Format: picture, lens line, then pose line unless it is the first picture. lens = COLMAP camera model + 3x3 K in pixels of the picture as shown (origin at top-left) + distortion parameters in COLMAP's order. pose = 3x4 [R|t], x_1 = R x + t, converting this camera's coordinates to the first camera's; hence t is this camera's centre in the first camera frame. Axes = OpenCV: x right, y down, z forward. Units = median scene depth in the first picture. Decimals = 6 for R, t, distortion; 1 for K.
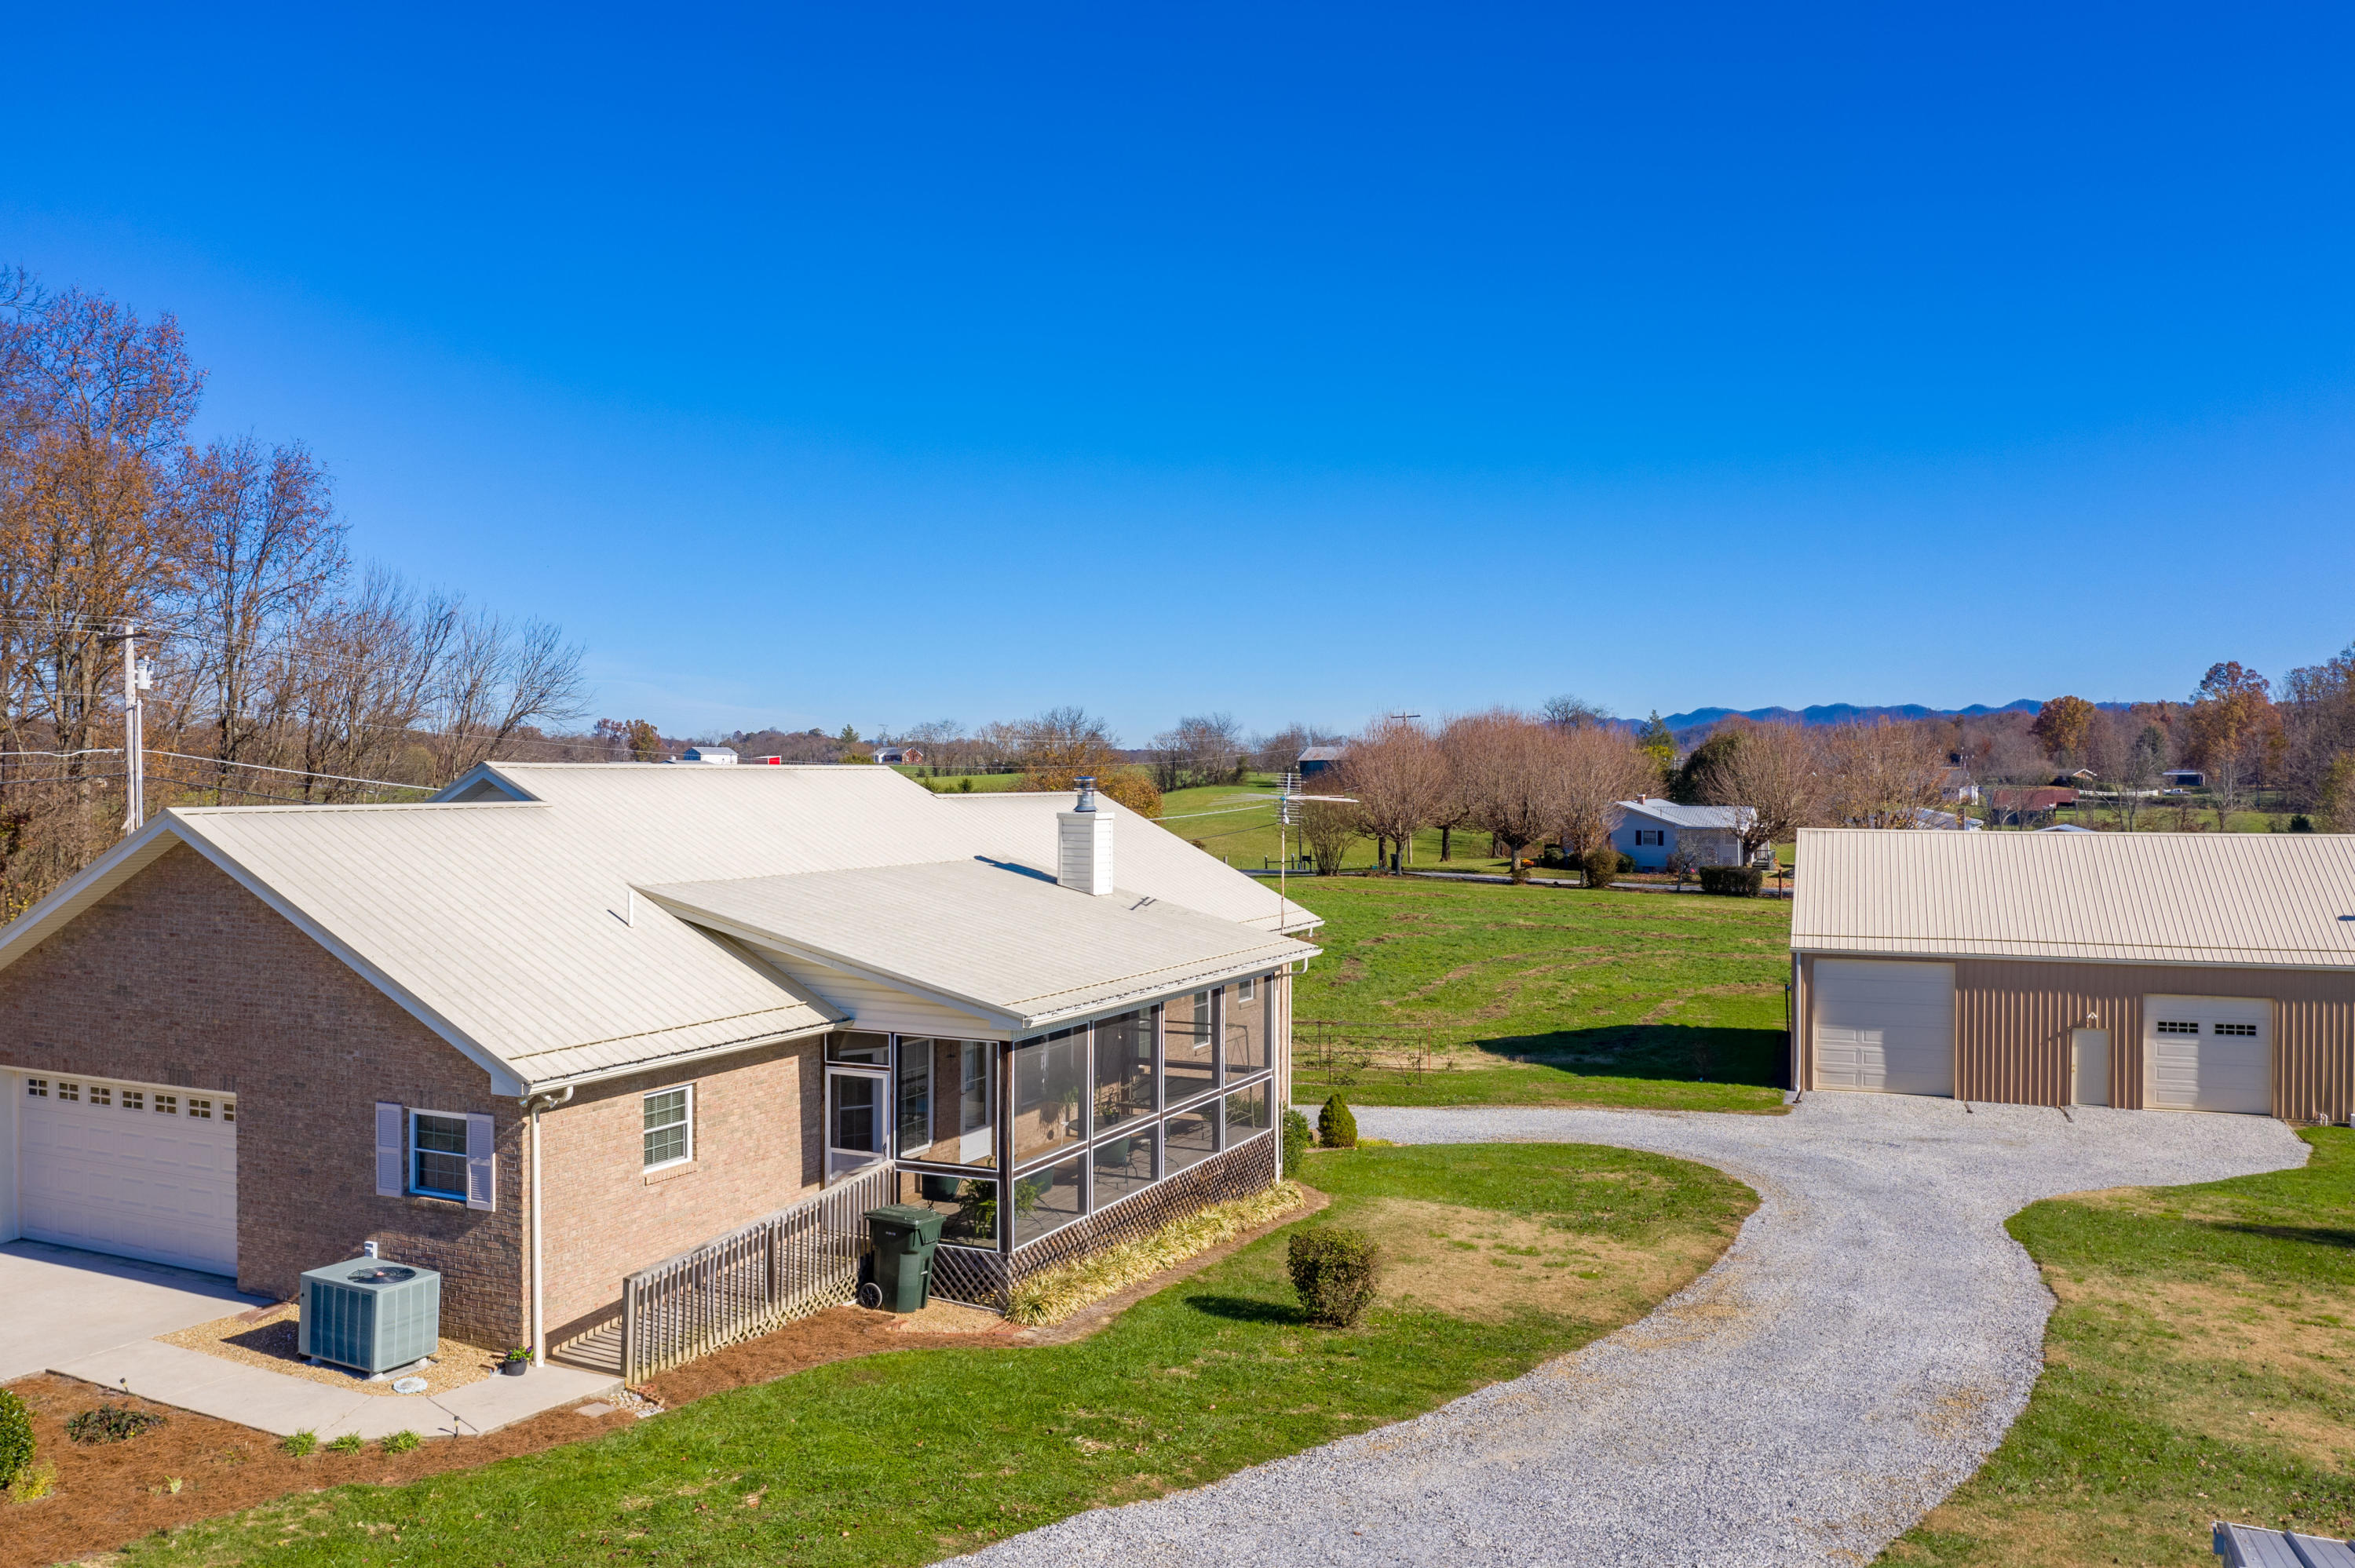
lens RADIAL K [[1860.6, 0, 1166.4], [0, 1860.6, 766.1], [0, 0, 1]] dist [-0.038972, 0.002282]
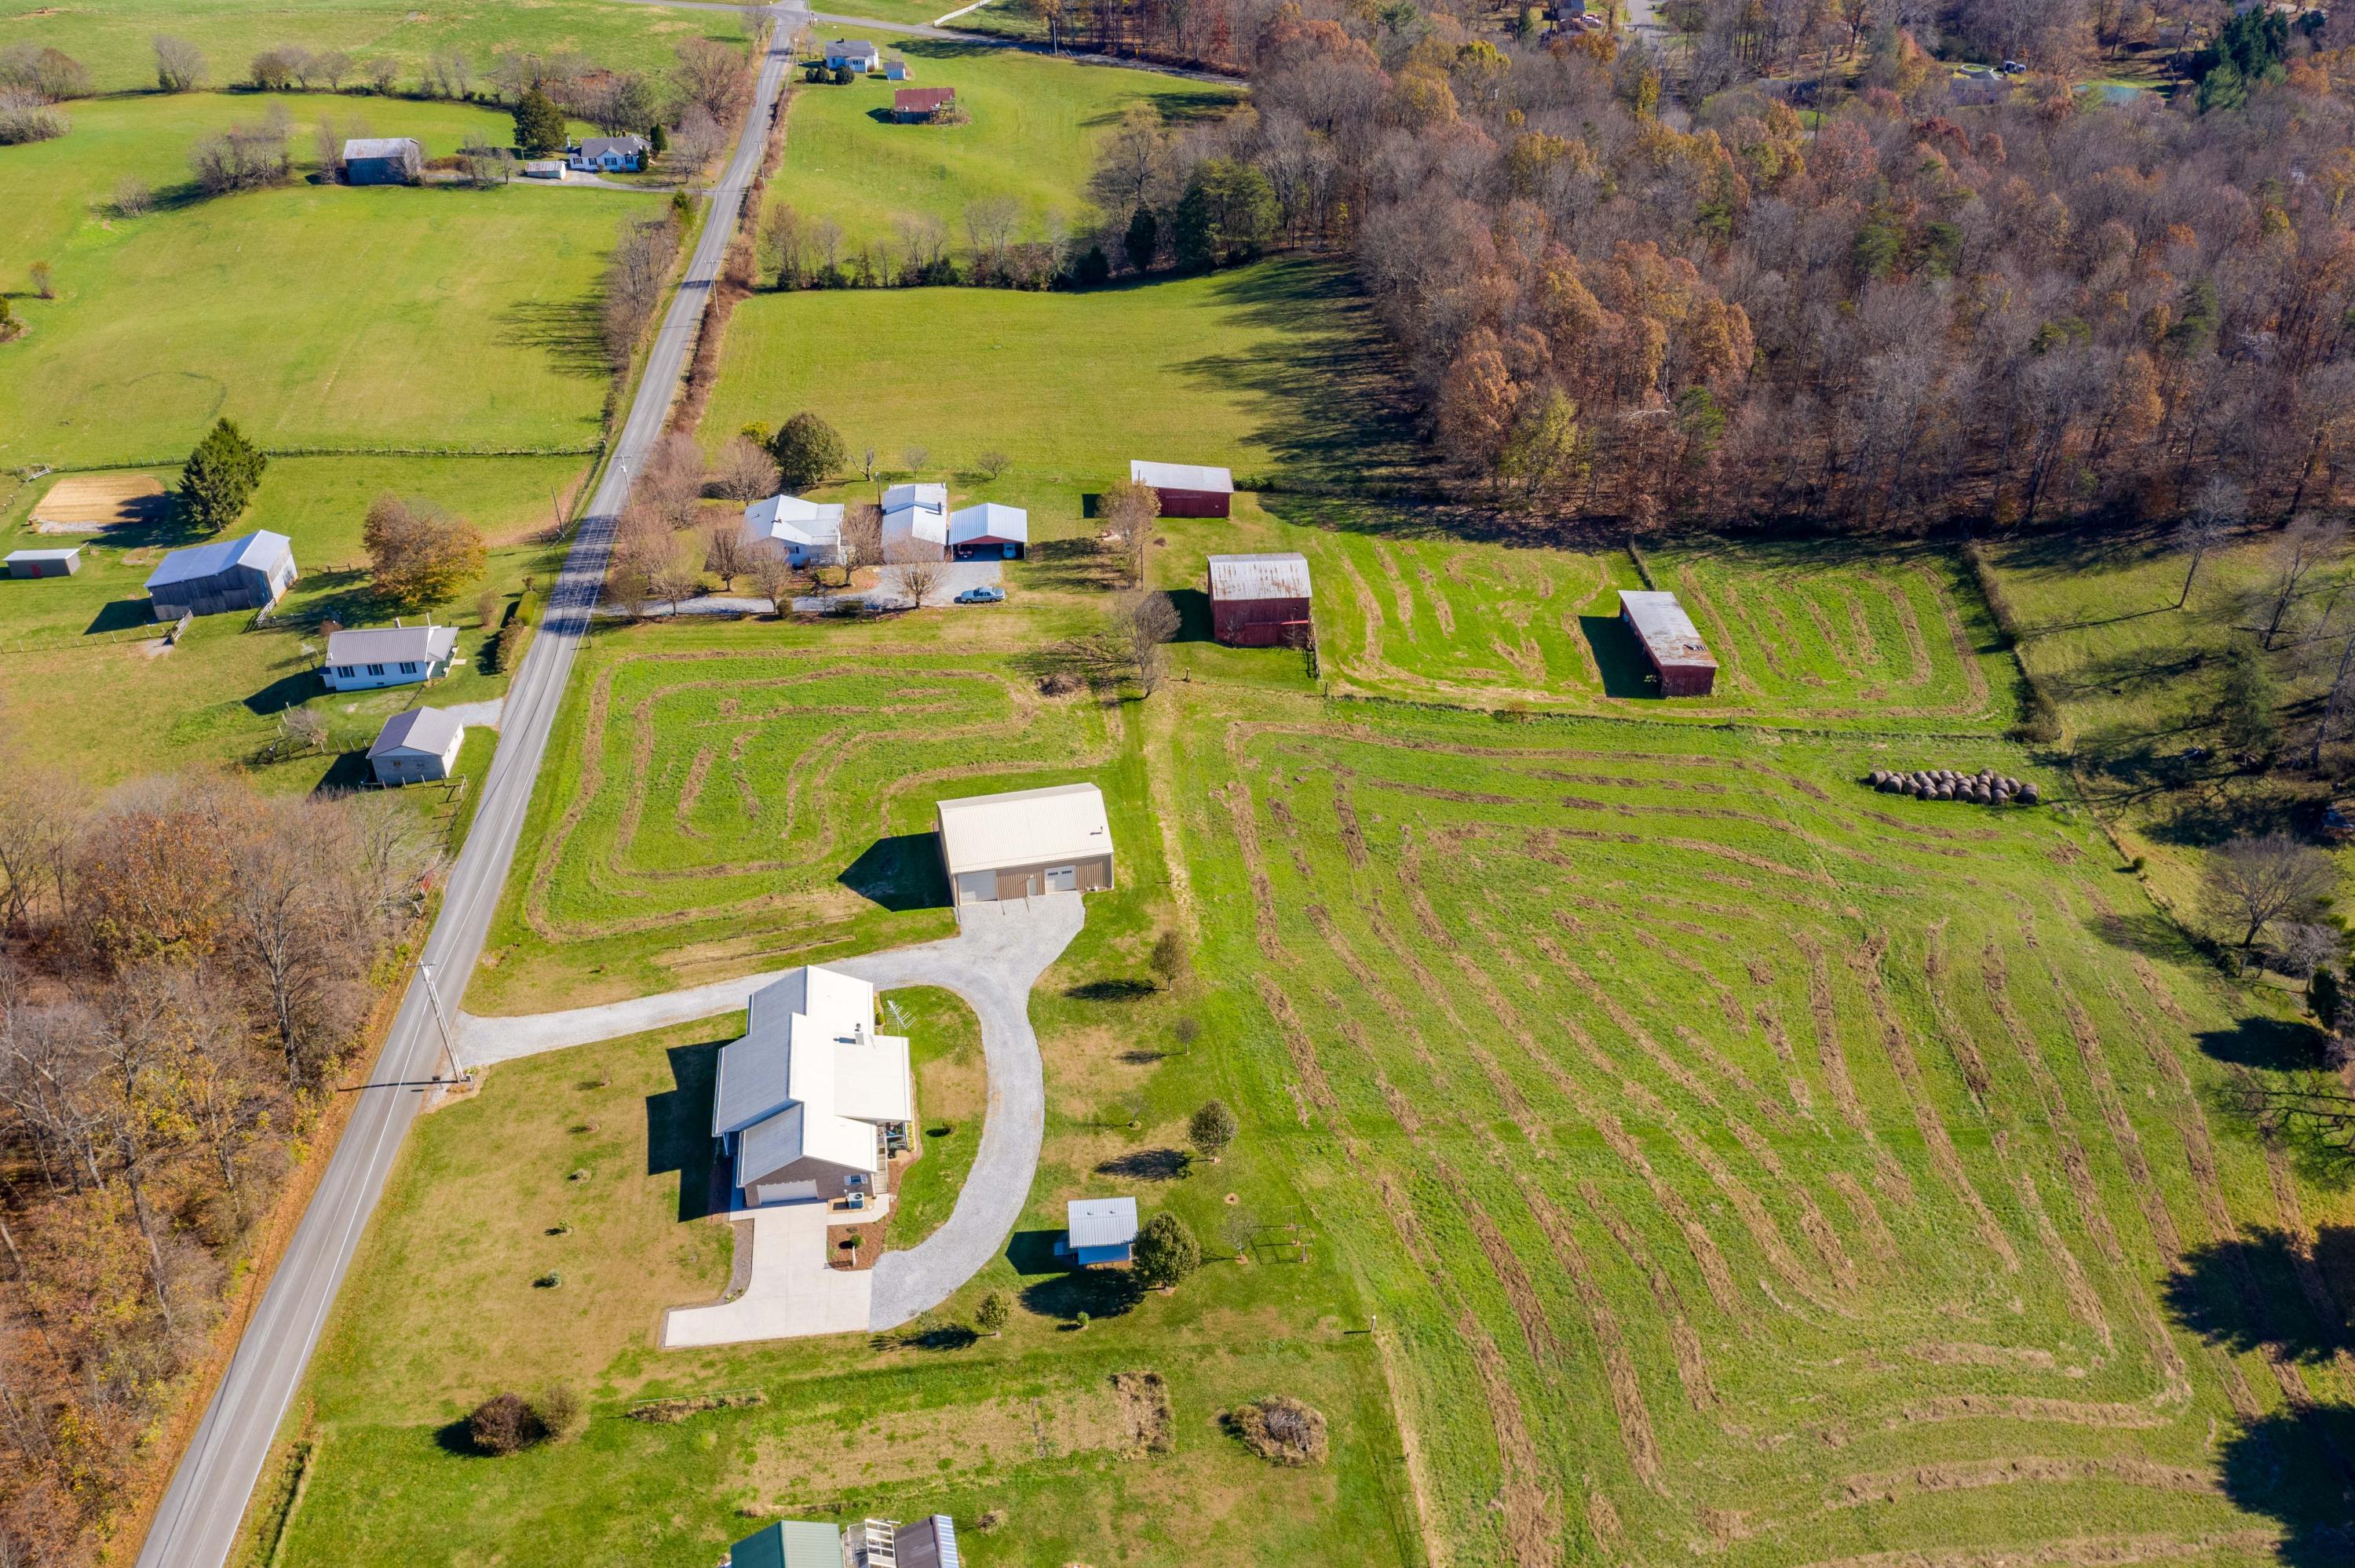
lens RADIAL K [[1857.6, 0, 1155.0], [0, 1857.6, 775.9], [0, 0, 1]] dist [-0.039854, 0.009374]
pose [[0.838572, -0.301037, 0.454063, -0.895386], [0.002978, 0.835985, 0.548745, -2.047334], [-0.544783, -0.458810, 0.701930, -1.615923]]
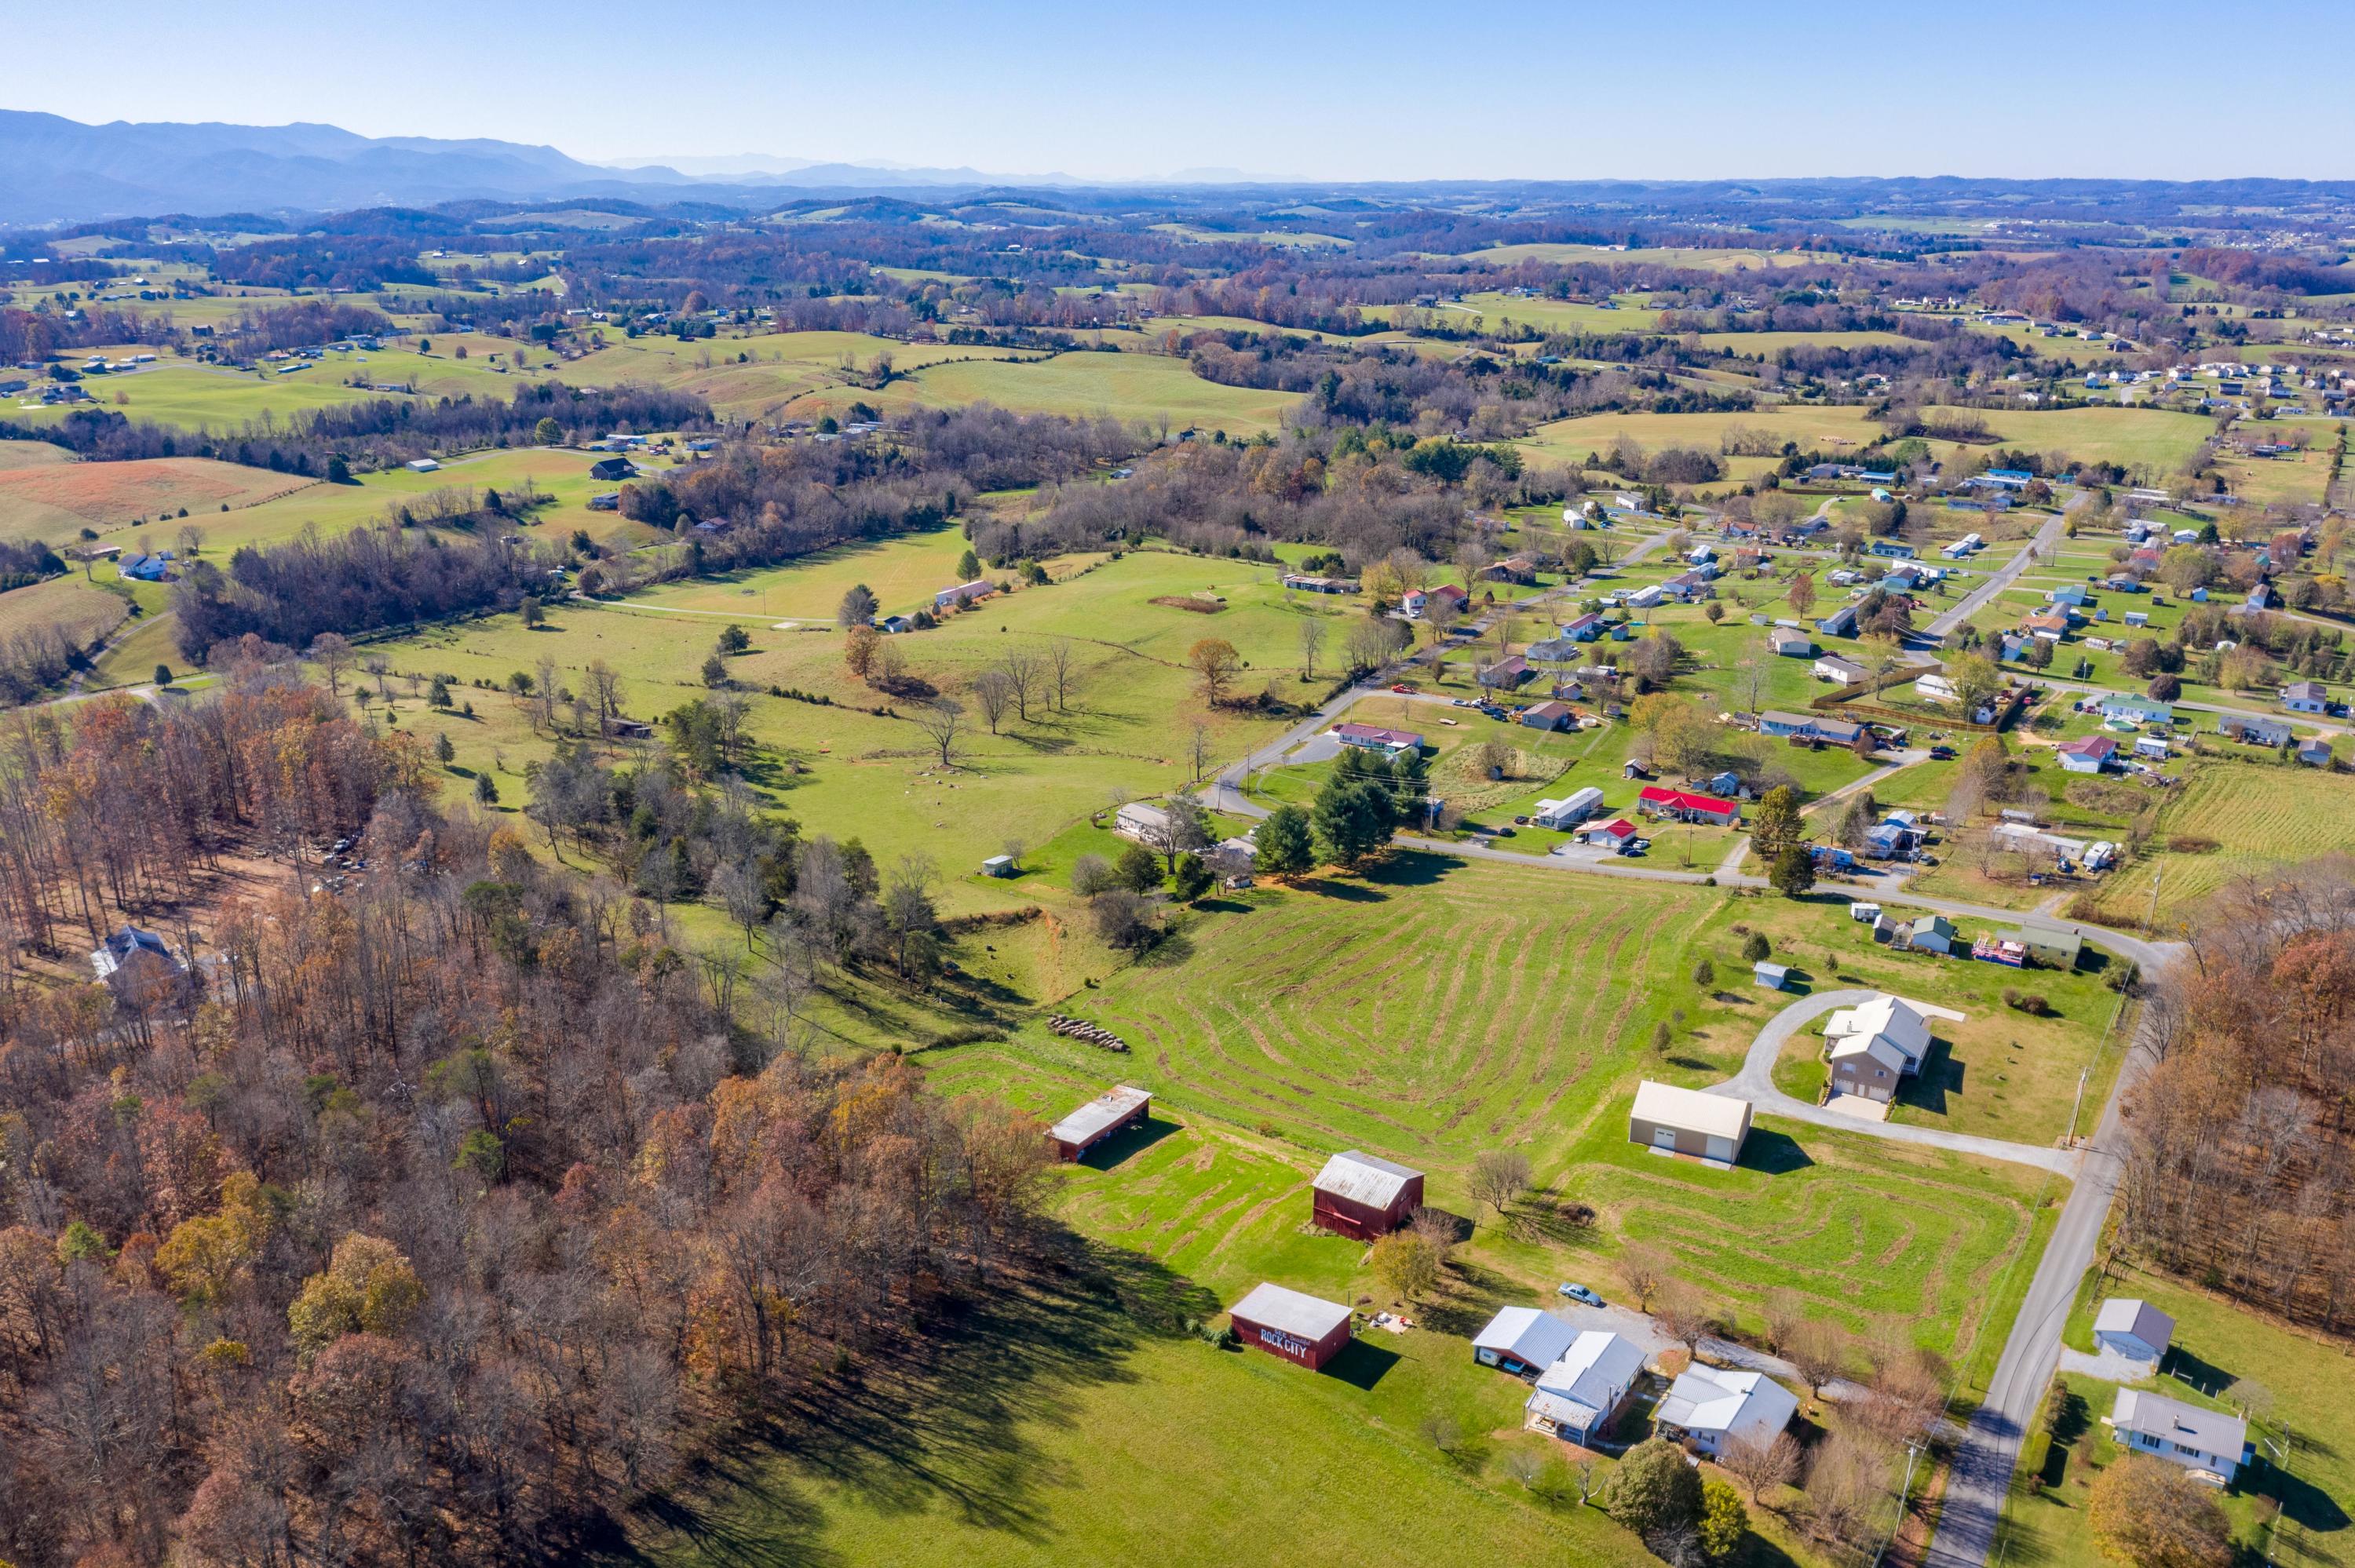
lens RADIAL K [[1860.6, 0, 1166.4], [0, 1860.6, 766.1], [0, 0, 1]] dist [-0.038972, 0.002282]
pose [[-0.994642, -0.028300, 0.099429, 1.638441], [0.003333, 0.952523, 0.304448, -2.665892], [-0.103325, 0.303148, -0.947325, 6.414715]]
